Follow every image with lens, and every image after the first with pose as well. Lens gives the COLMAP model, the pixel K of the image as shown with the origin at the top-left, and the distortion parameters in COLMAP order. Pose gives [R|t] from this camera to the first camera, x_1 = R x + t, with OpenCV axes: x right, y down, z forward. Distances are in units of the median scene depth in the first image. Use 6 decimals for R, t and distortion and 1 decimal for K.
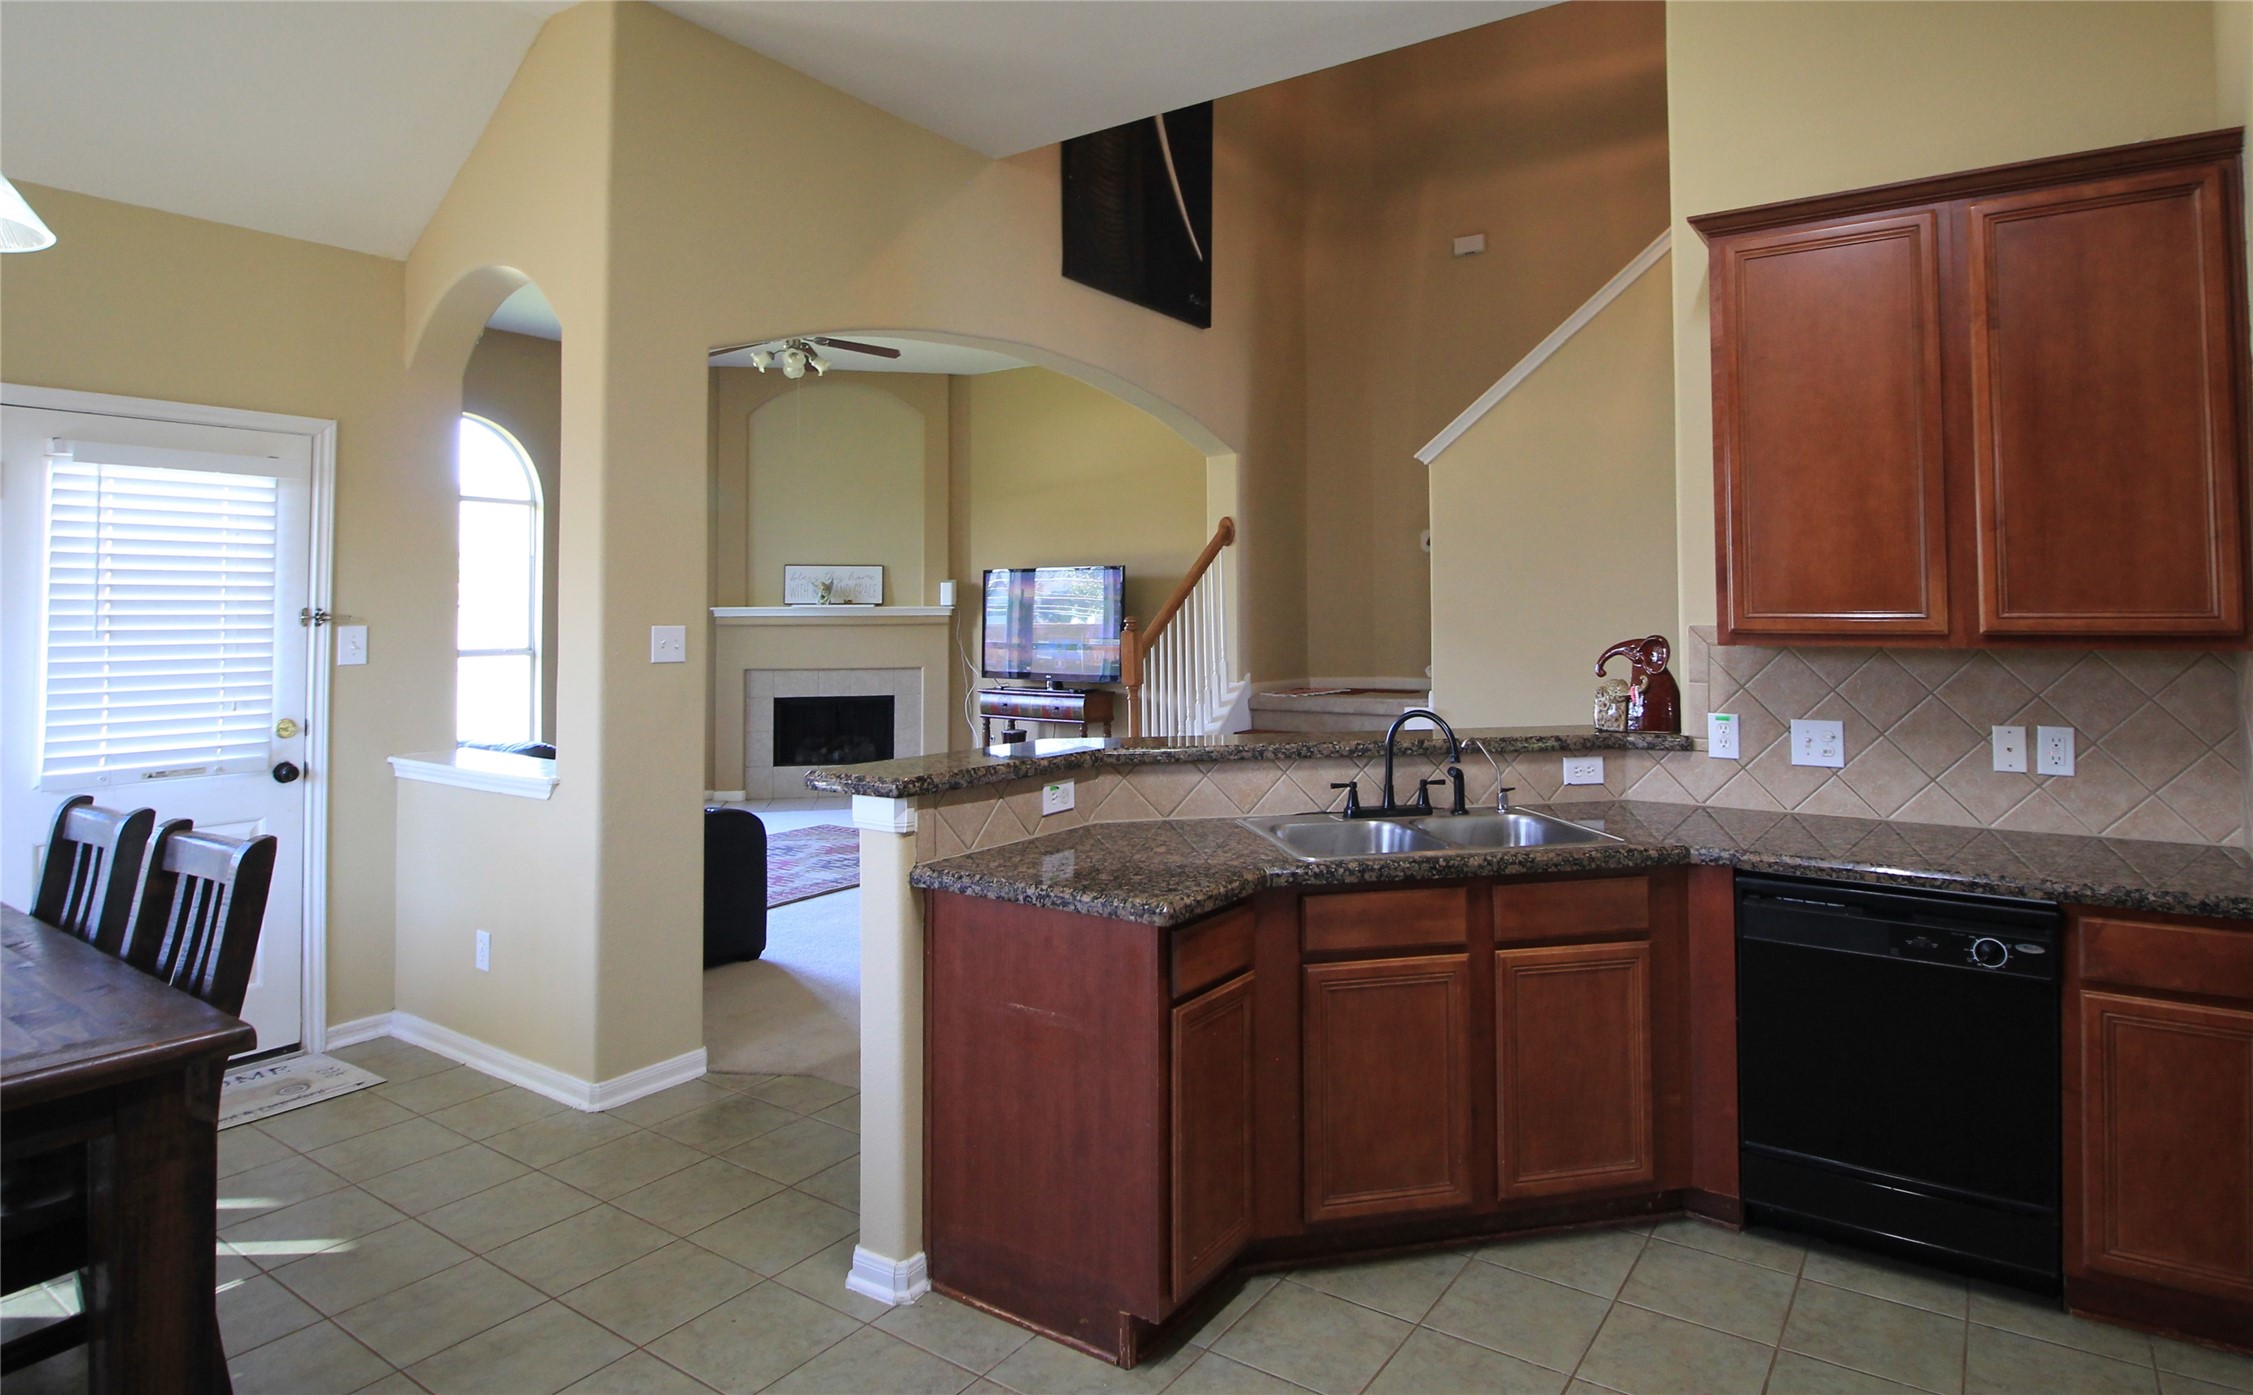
lens RADIAL K [[1228.1, 0, 1165.2], [0, 1228.1, 592.5], [0, 0, 1]] dist [0.004587, -0.000014]
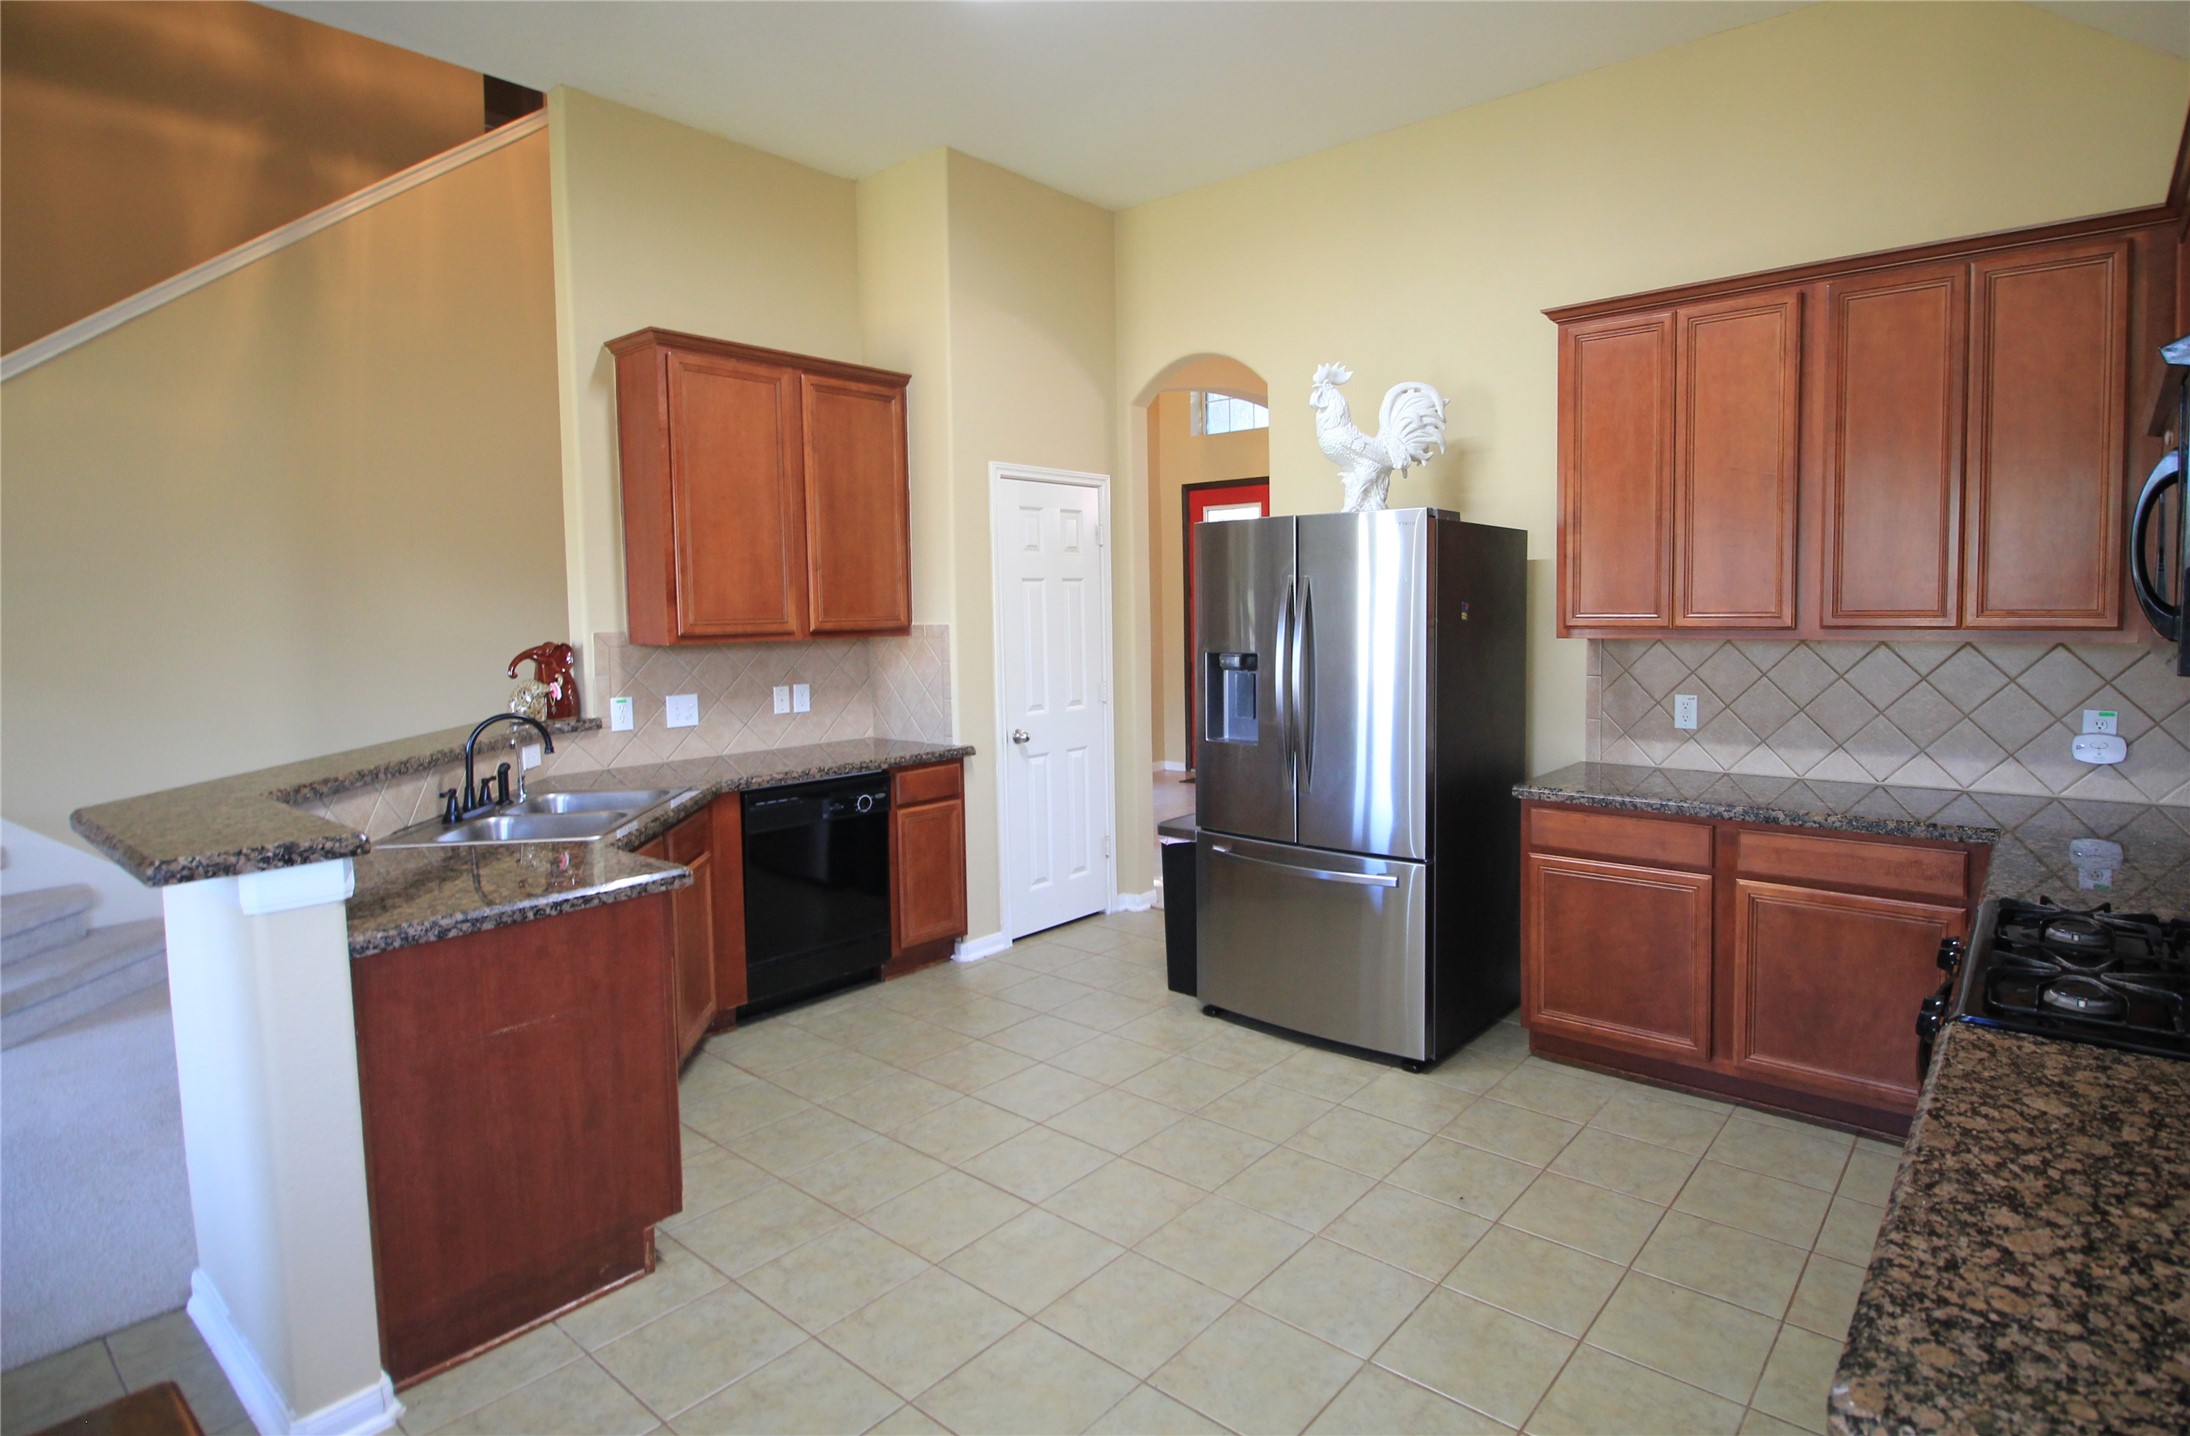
lens RADIAL K [[1131.3, 0, 1096.6], [0, 1131.3, 699.0], [0, 0, 1]] dist [-0.000502, -0.000459]
pose [[0.153540, -0.081212, 0.984800, -0.864585], [0.003440, 0.996655, 0.081654, 0.000865], [-0.988136, -0.009150, 0.153306, 0.373586]]
